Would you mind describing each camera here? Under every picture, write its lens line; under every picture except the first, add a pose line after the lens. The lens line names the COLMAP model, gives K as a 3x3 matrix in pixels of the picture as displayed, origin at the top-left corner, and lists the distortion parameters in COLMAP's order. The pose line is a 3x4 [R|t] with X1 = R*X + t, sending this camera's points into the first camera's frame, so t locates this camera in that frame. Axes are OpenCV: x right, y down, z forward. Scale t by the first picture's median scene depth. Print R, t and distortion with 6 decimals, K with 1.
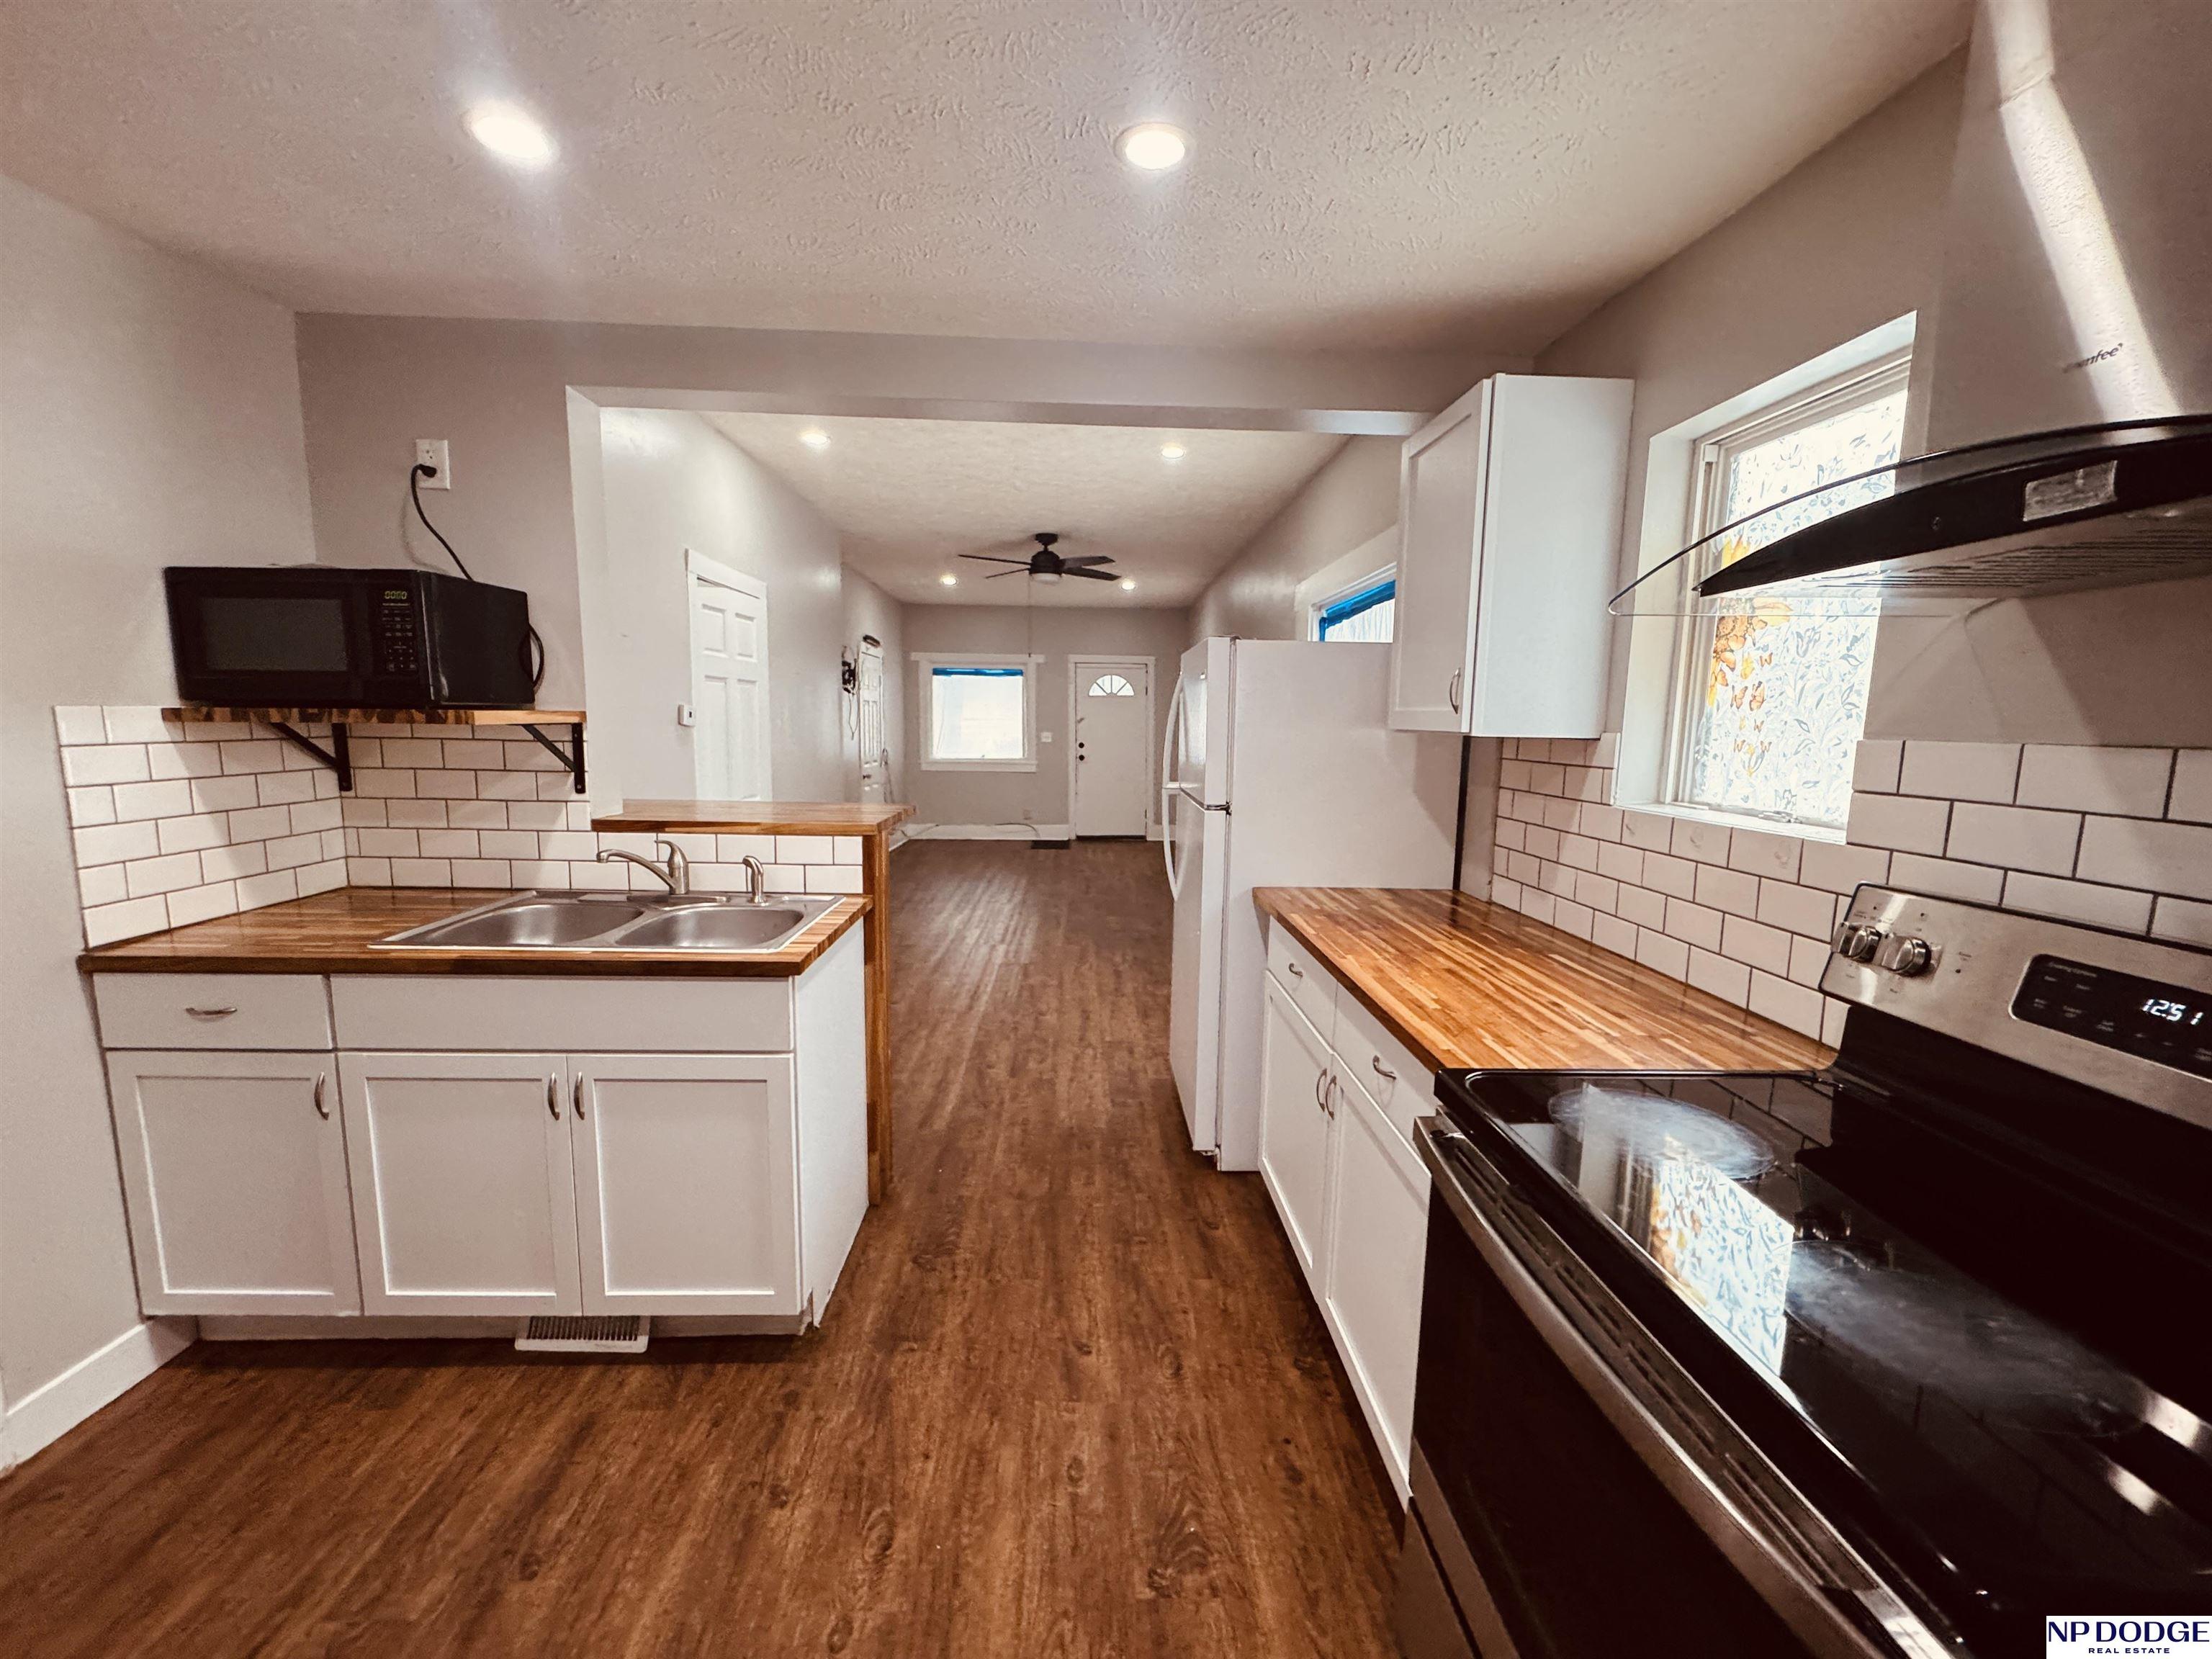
lens RADIAL K [[878.6, 0, 1107.5], [0, 878.6, 828.4], [0, 0, 1]] dist [-0.002790, 0.000289]
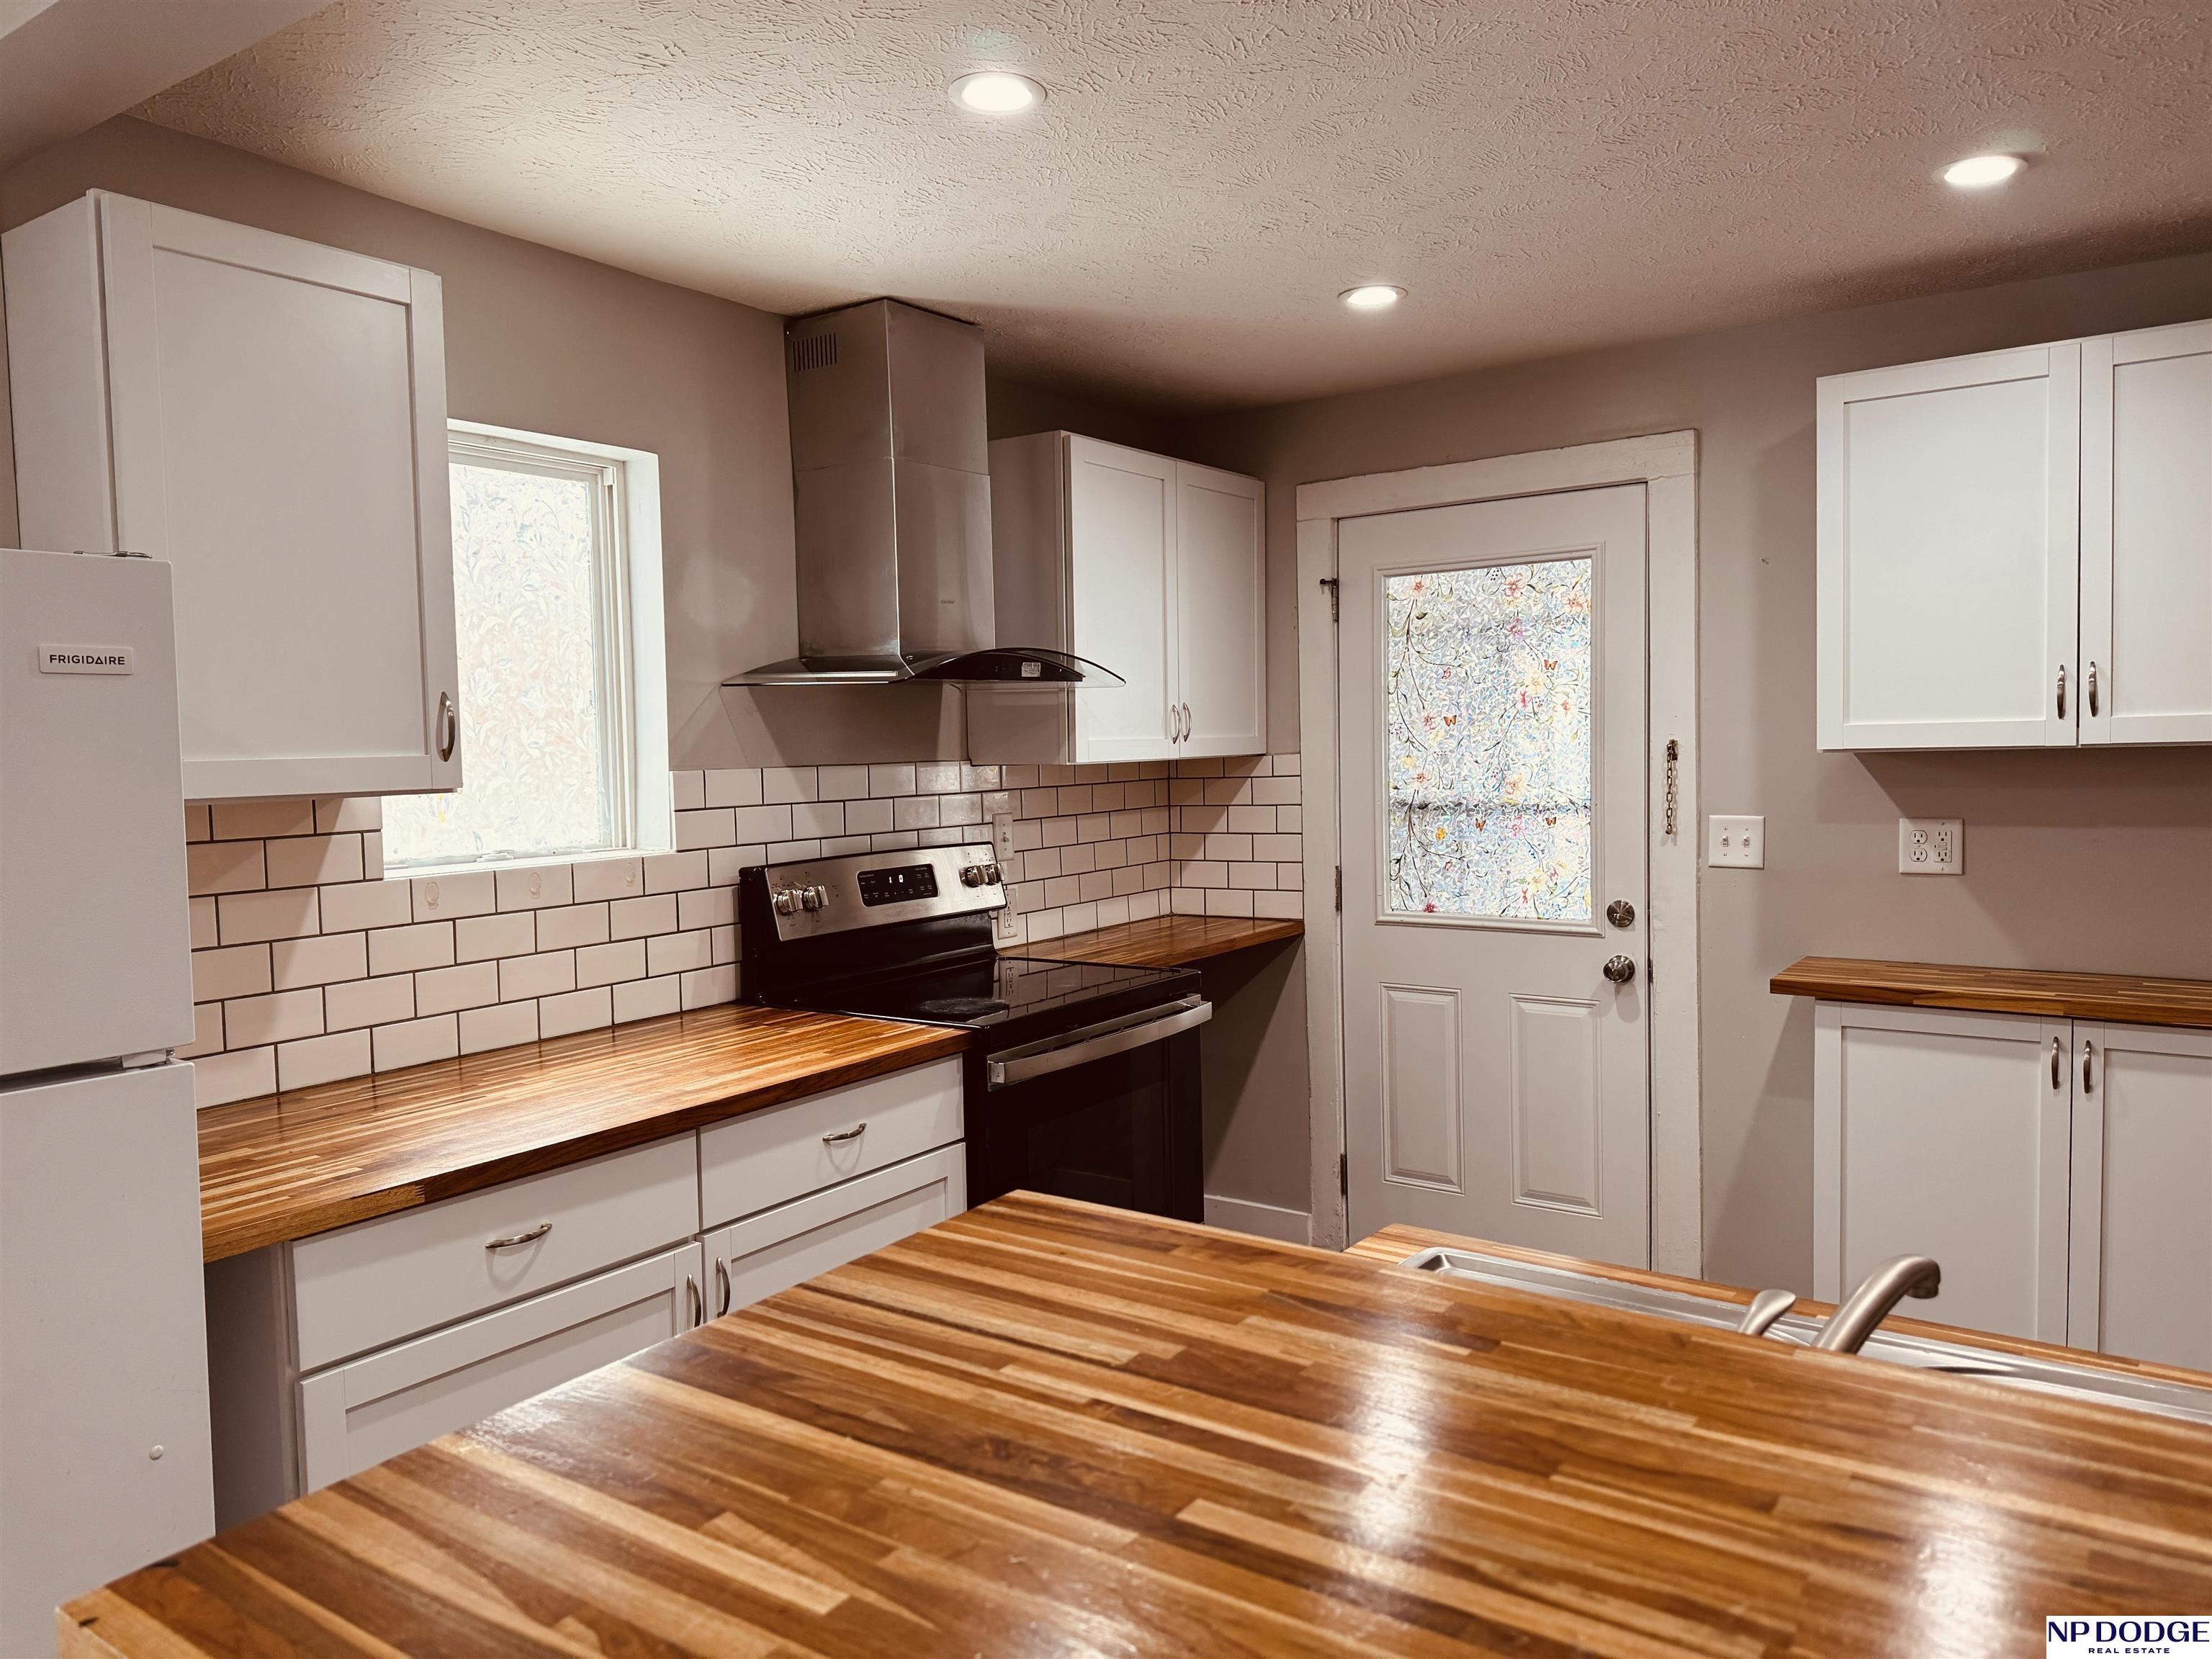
lens RADIAL K [[1555.5, 0, 1112.6], [0, 1555.5, 836.3], [0, 0, 1]] dist [0.057751, -0.011331]
pose [[-0.794785, -0.043349, 0.605342, -0.751240], [0.079677, 0.981359, 0.174887, -0.254837], [-0.601639, 0.187229, -0.776515, 1.716207]]
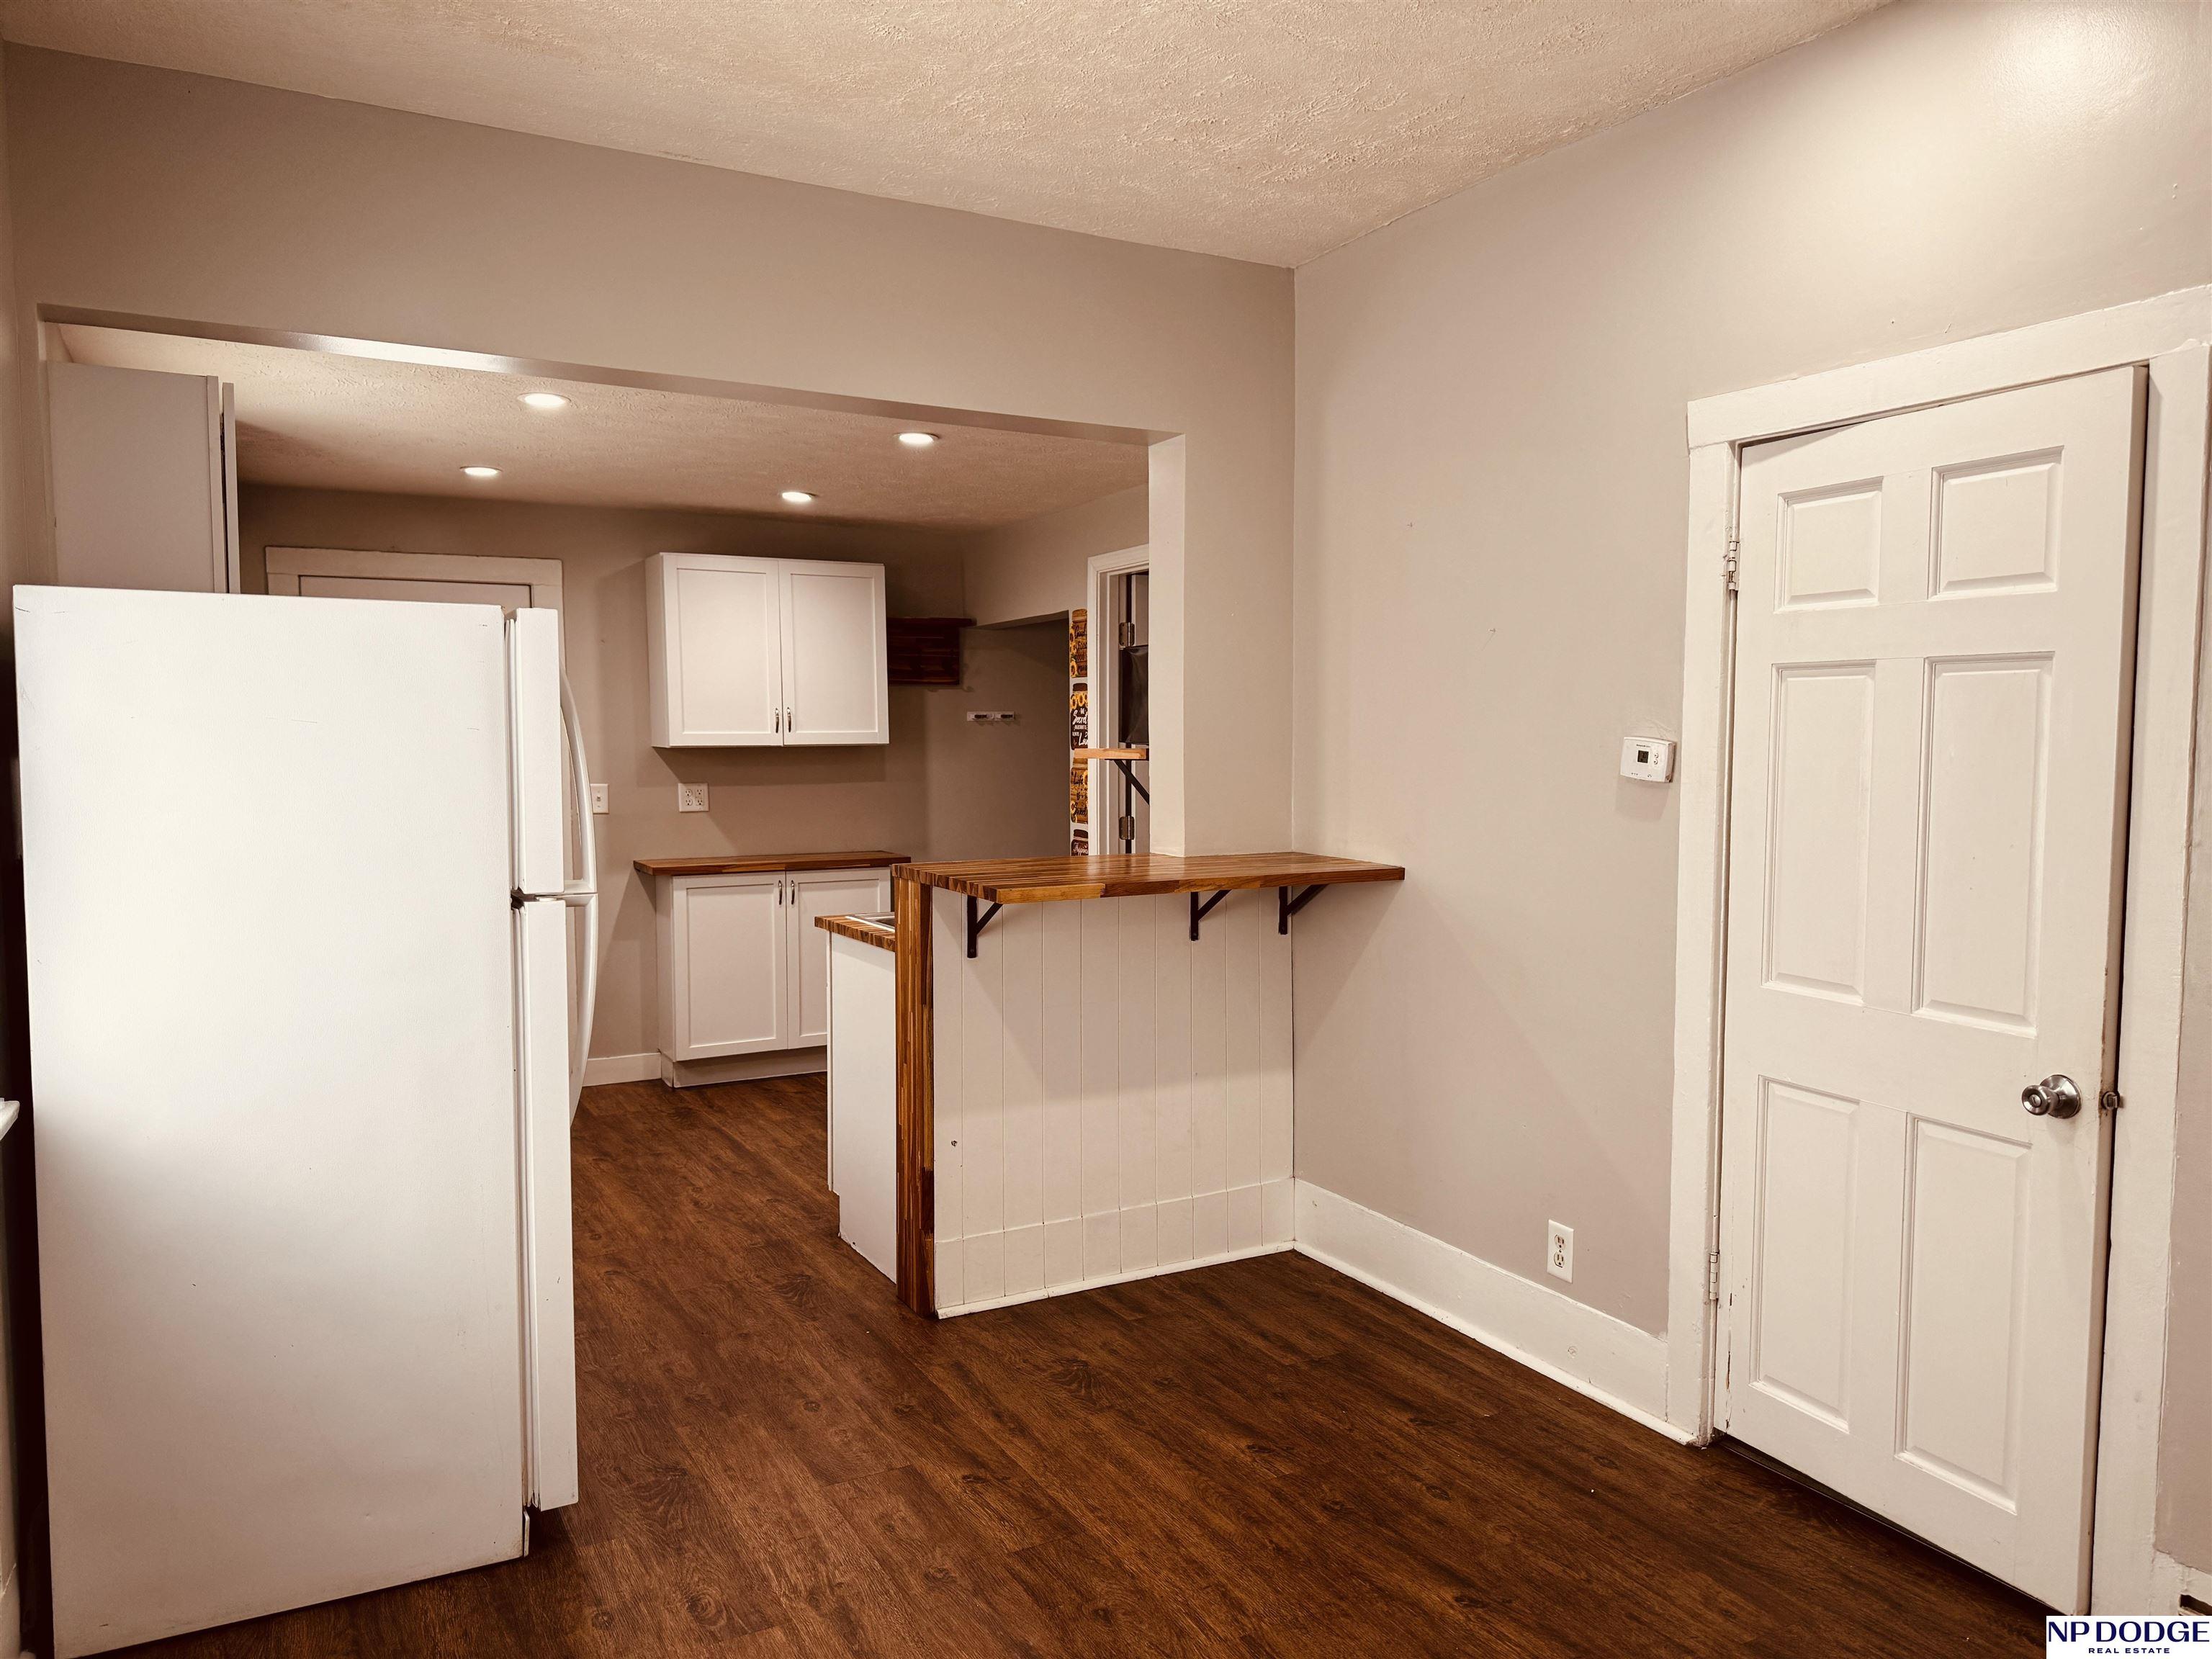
lens RADIAL K [[1555.5, 0, 1120.0], [0, 1555.5, 853.3], [0, 0, 1]] dist [0.057751, -0.011331]
pose [[-0.890242, 0.012705, -0.455310, 0.340758], [-0.075475, 0.981678, 0.174965, -0.409815], [0.449191, 0.190126, -0.872972, 3.232505]]
